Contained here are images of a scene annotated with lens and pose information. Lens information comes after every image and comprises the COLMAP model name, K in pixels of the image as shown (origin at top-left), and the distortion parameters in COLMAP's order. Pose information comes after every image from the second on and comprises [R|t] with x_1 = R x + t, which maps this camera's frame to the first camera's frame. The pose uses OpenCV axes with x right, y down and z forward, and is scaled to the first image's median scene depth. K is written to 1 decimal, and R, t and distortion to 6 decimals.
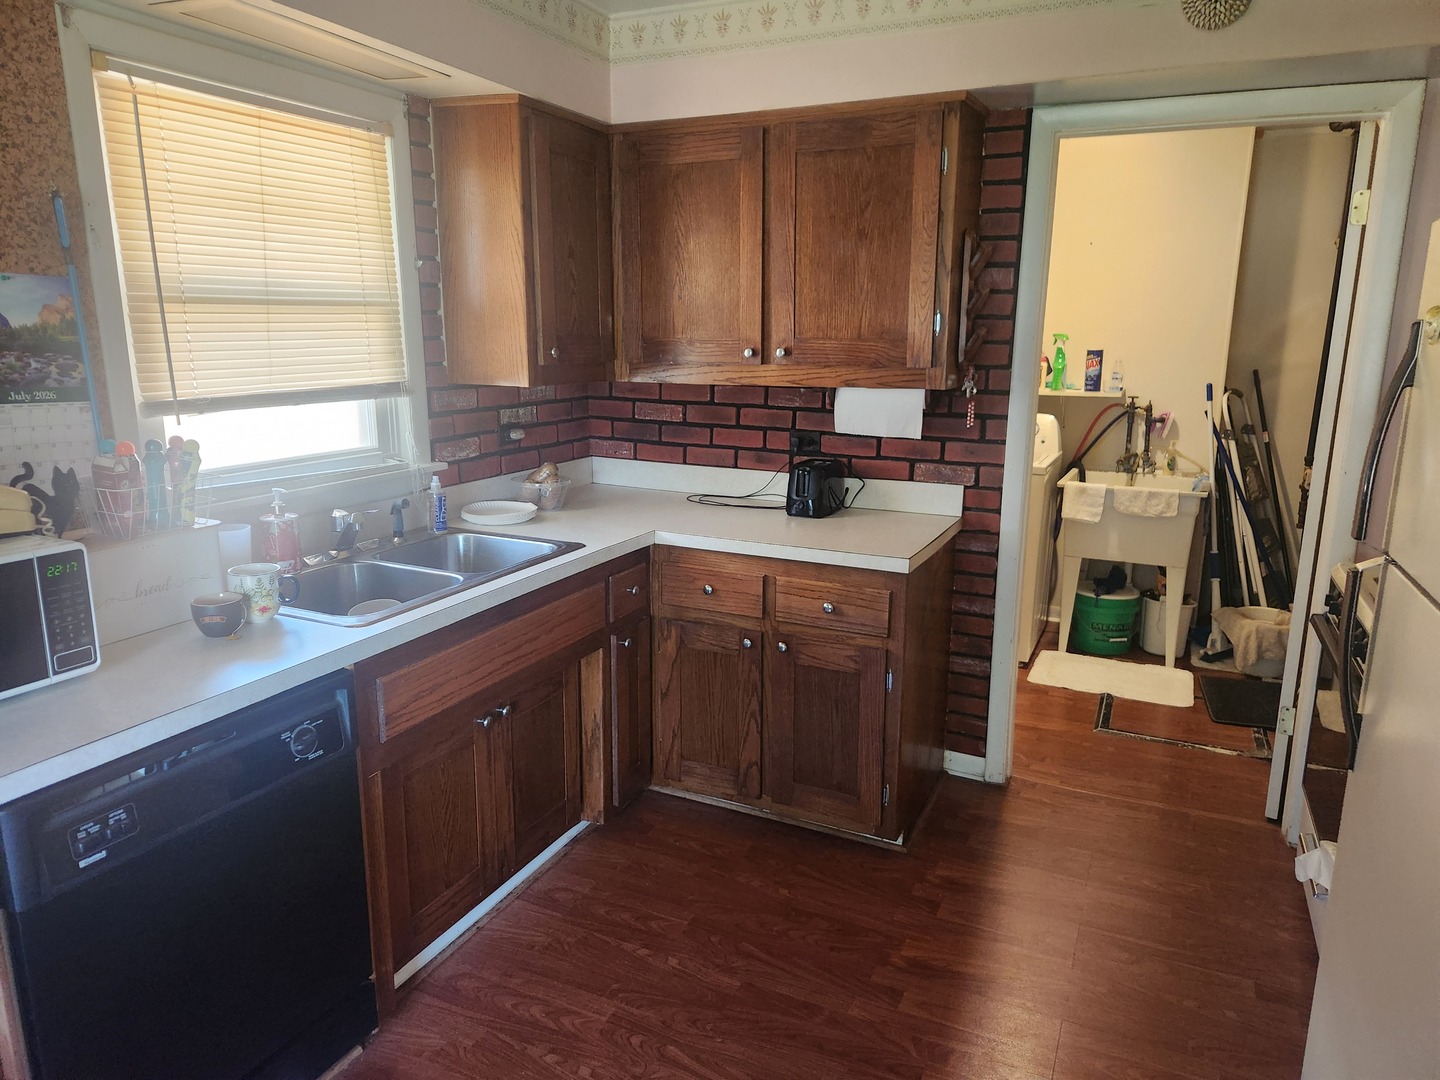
lens RADIAL K [[981.0, 0, 720.0], [0, 981.0, 540.0], [0, 0, 1]] dist [0.084640, -0.076572]
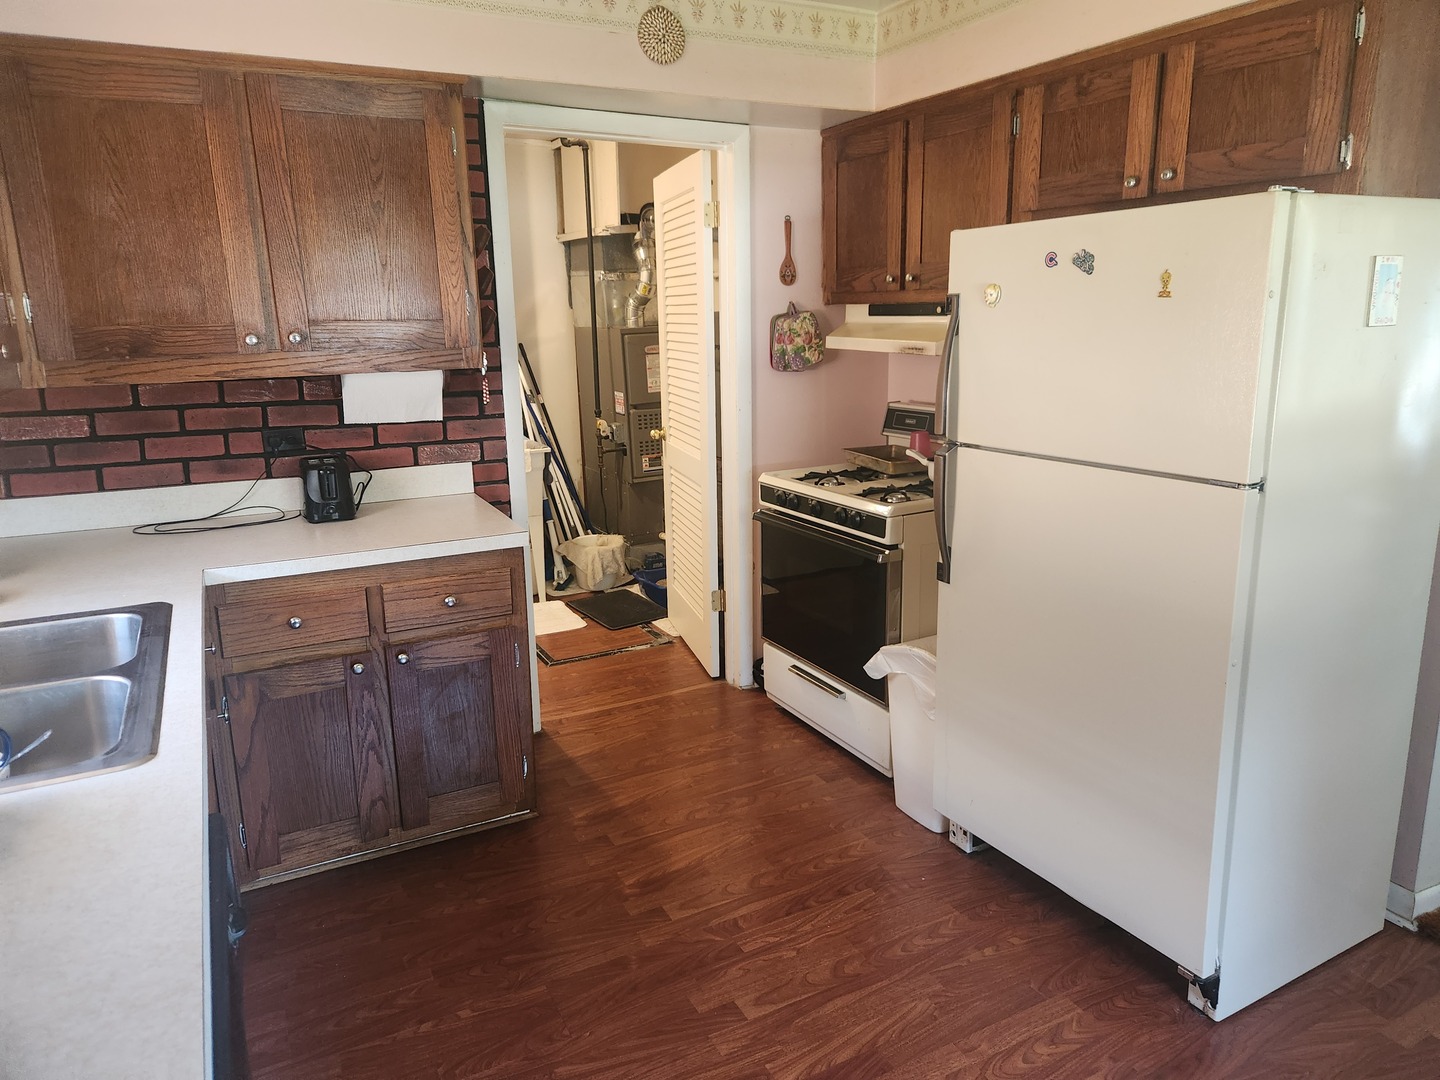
lens RADIAL K [[973.5, 0, 721.1], [0, 973.5, 529.9], [0, 0, 1]] dist [0.044416, -0.007212]
pose [[0.596905, -0.195764, 0.778062, -0.403465], [0.190698, 0.976601, 0.099420, -0.037916], [-0.779319, 0.089031, 0.620270, 0.176768]]
